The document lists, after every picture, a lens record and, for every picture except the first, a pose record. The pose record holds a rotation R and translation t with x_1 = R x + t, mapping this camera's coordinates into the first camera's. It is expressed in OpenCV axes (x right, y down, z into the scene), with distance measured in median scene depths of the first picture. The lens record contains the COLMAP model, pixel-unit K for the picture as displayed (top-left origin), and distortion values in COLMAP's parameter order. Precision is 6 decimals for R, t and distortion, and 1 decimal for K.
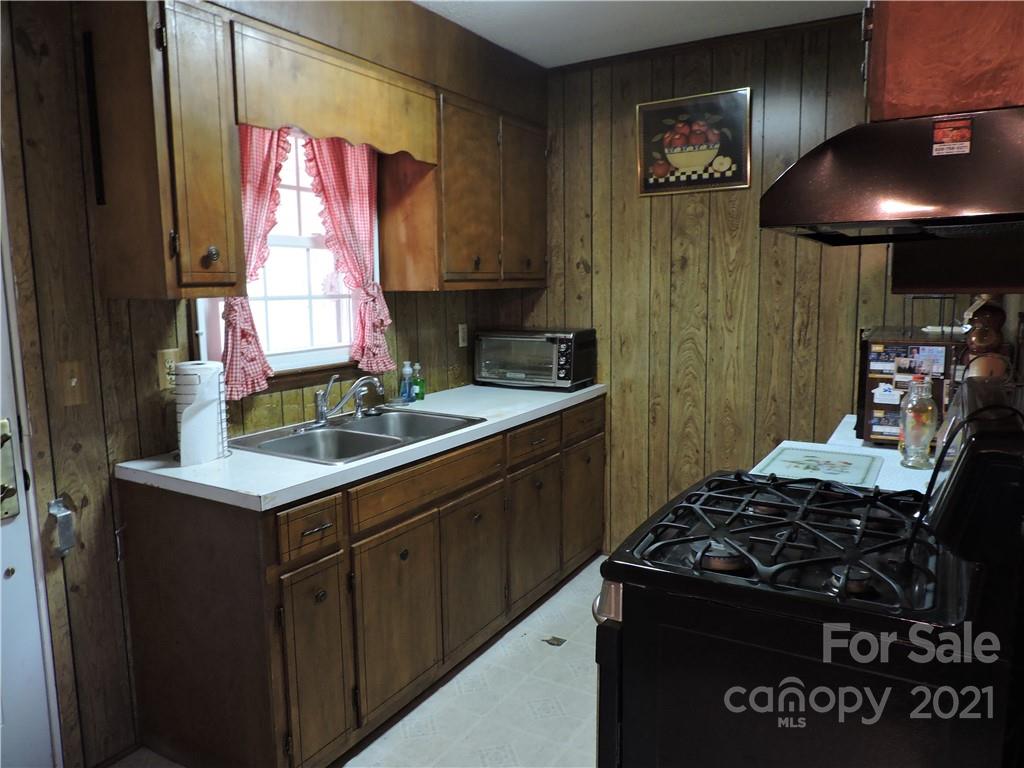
lens RADIAL K [[728.5, 0, 511.7], [0, 728.5, 385.2], [0, 0, 1]] dist [-0.022790, 0.005472]
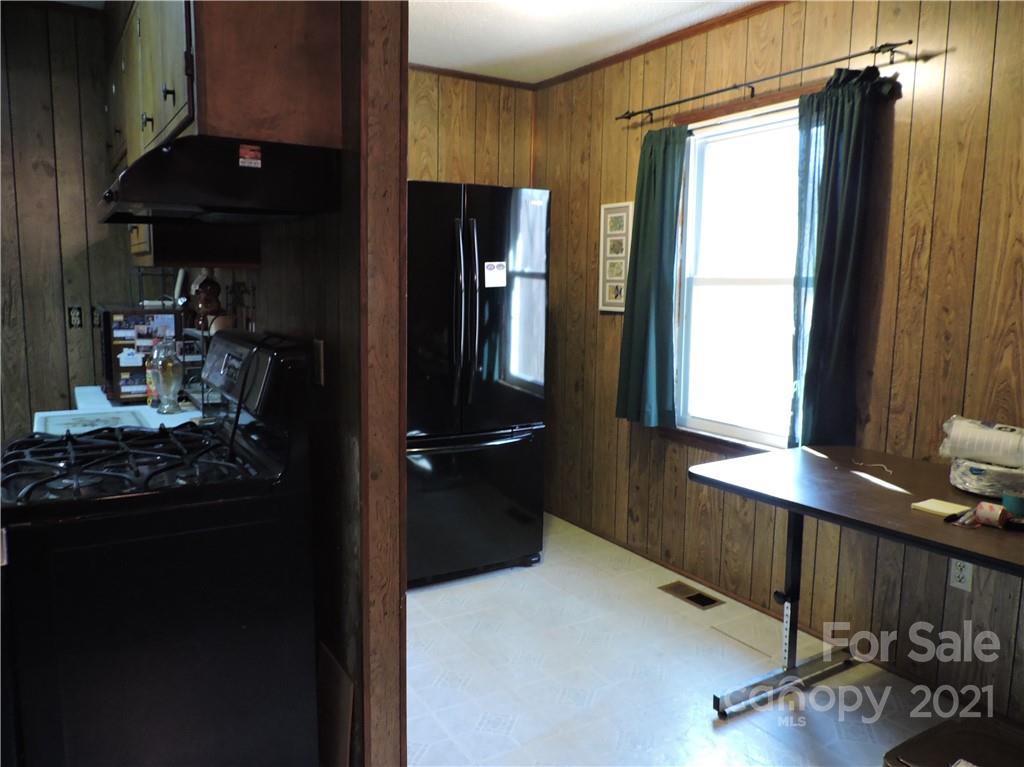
lens RADIAL K [[773.4, 0, 510.7], [0, 773.4, 388.7], [0, 0, 1]] dist [-0.008724, -0.006043]
pose [[0.469176, -0.098185, 0.877630, -0.198375], [0.097634, 0.993475, 0.058951, 0.034254], [-0.877691, 0.058028, 0.475701, -0.076969]]
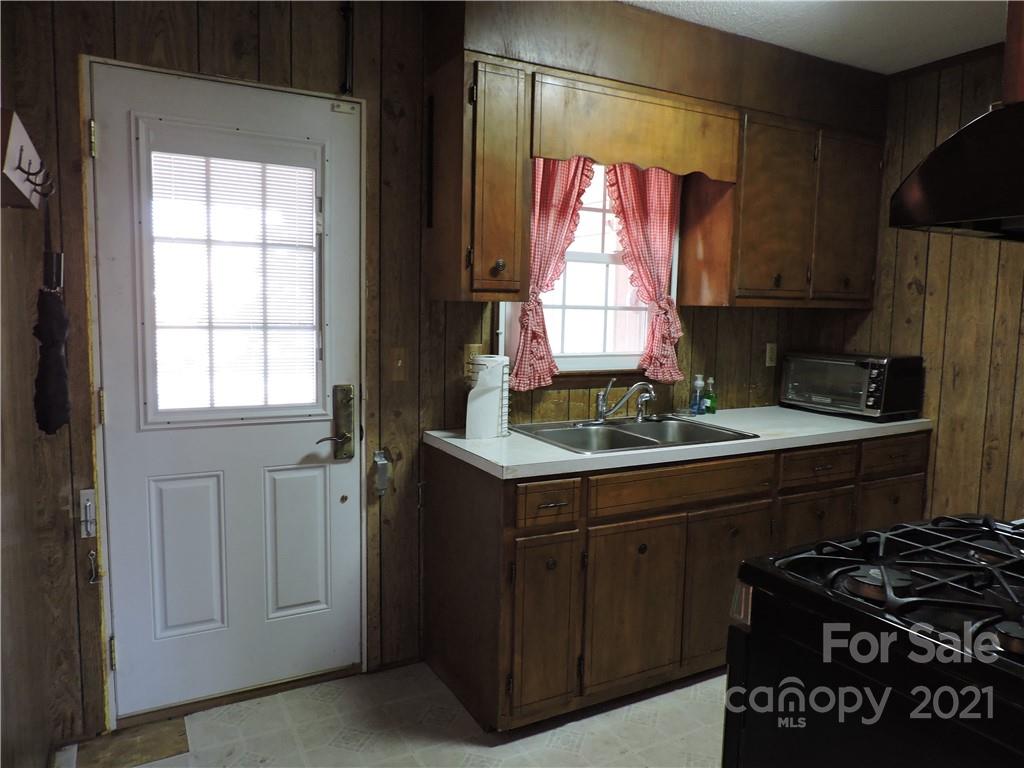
lens RADIAL K [[728.5, 0, 515.3], [0, 728.5, 385.3], [0, 0, 1]] dist [-0.022790, 0.005472]
pose [[0.862199, 0.082221, -0.499853, 0.150542], [-0.098559, 0.995111, -0.006320, 0.015055], [0.496890, 0.054714, 0.866087, -0.019871]]
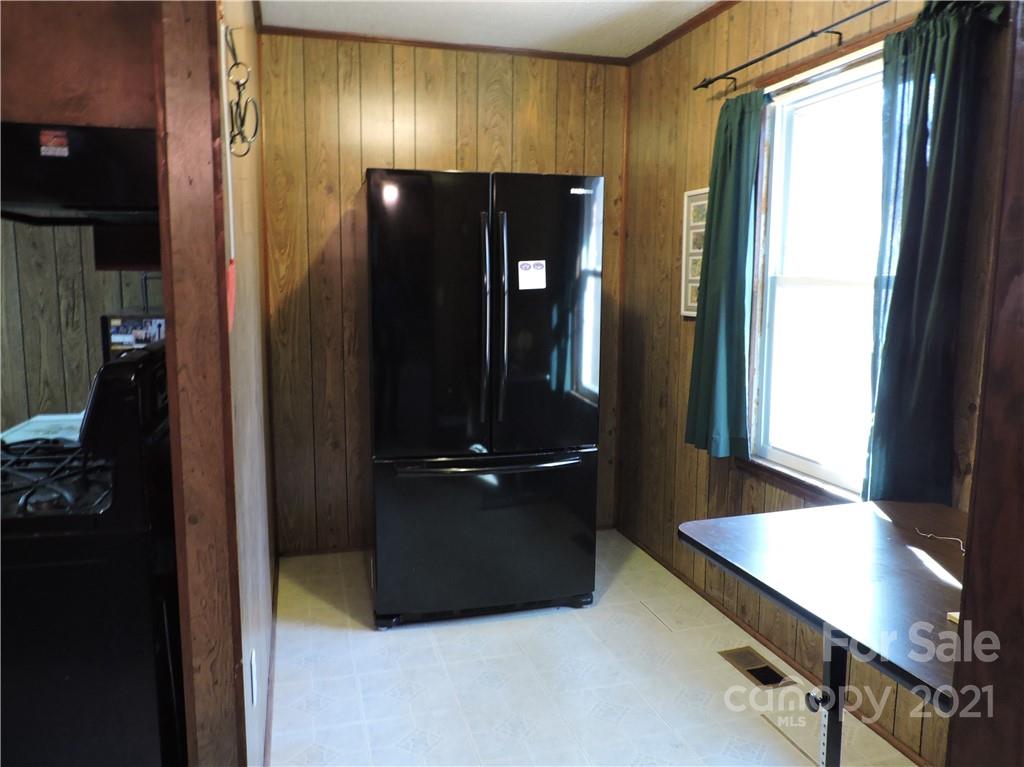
lens RADIAL K [[773.4, 0, 511.5], [0, 773.4, 388.3], [0, 0, 1]] dist [-0.008724, -0.006043]
pose [[0.687138, -0.080817, 0.722018, 0.040882], [0.078984, 0.996213, 0.036340, 0.039252], [-0.722221, 0.032057, 0.690919, -0.184364]]
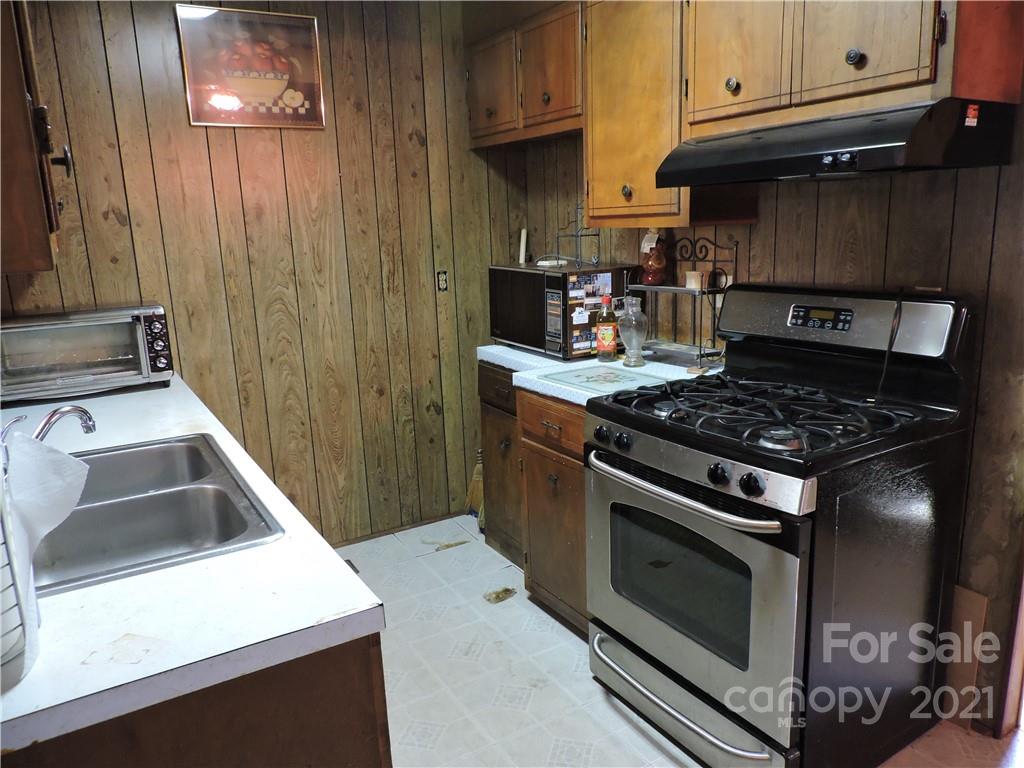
lens RADIAL K [[728.5, 0, 514.7], [0, 728.5, 387.1], [0, 0, 1]] dist [-0.022790, 0.005472]
pose [[0.459543, -0.197110, 0.866007, -0.438655], [0.154992, 0.977898, 0.140332, -0.042543], [-0.874527, 0.069736, 0.479936, 0.371255]]
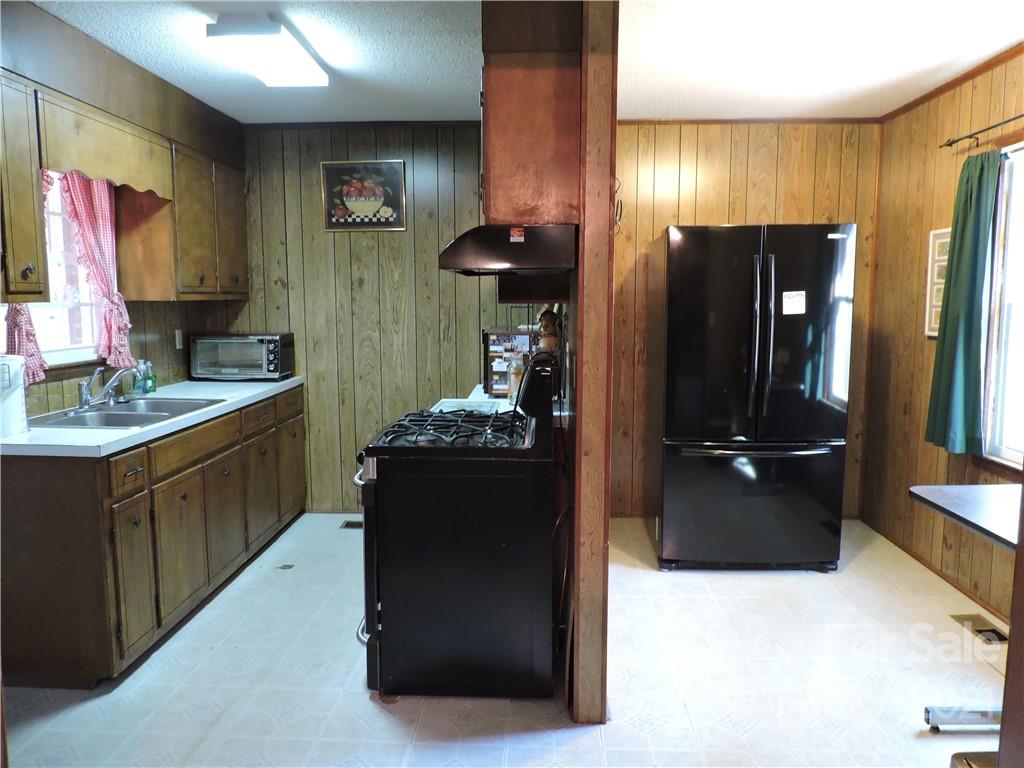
lens RADIAL K [[728.5, 0, 512.6], [0, 728.5, 388.4], [0, 0, 1]] dist [-0.022790, 0.005472]
pose [[0.880677, -0.044179, 0.471653, -0.173683], [0.052827, 0.998591, -0.005102, 0.053816], [-0.470763, 0.029409, 0.881769, -0.341842]]
